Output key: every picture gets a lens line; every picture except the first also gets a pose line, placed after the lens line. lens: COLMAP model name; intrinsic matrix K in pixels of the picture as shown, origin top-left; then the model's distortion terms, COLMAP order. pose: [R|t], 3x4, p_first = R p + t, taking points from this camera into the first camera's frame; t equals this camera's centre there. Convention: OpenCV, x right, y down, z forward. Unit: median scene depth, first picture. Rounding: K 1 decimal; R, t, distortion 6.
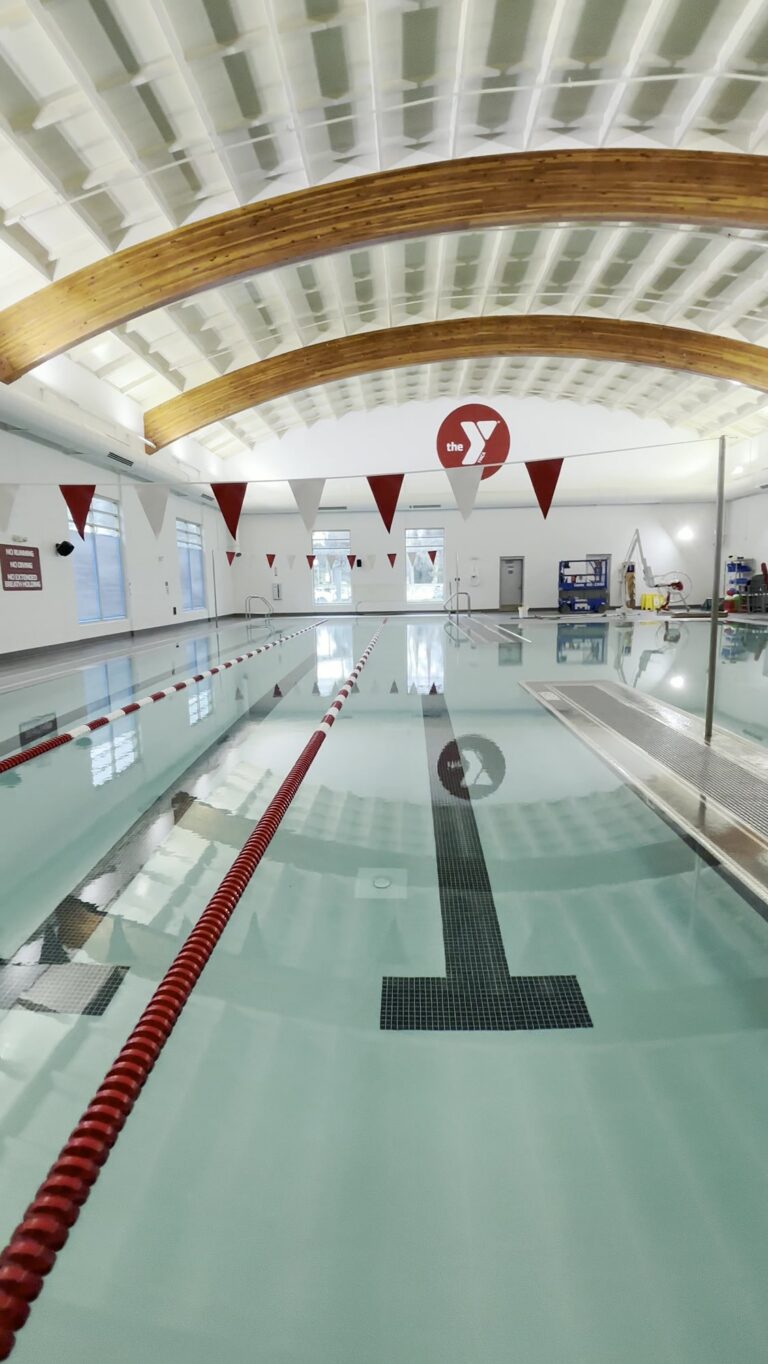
lens RADIAL K [[616.6, 0, 389.2], [0, 616.6, 688.6], [0, 0, 1]] dist [-0.000722, -0.000107]
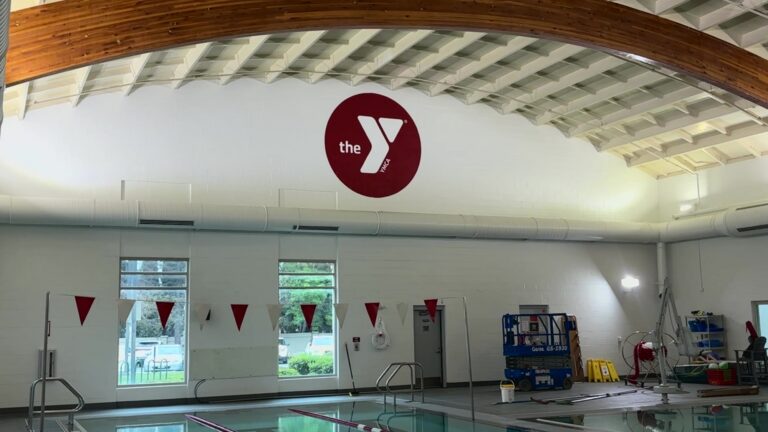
lens RADIAL K [[843.0, 0, 382.8], [0, 843.0, 214.0], [0, 0, 1]] dist [0.032404, 0.000000]
pose [[0.901416, 0.063475, 0.428276, -0.262362], [0.068940, 0.955530, -0.286721, -0.050308], [-0.427430, 0.287980, 0.856954, 0.203106]]
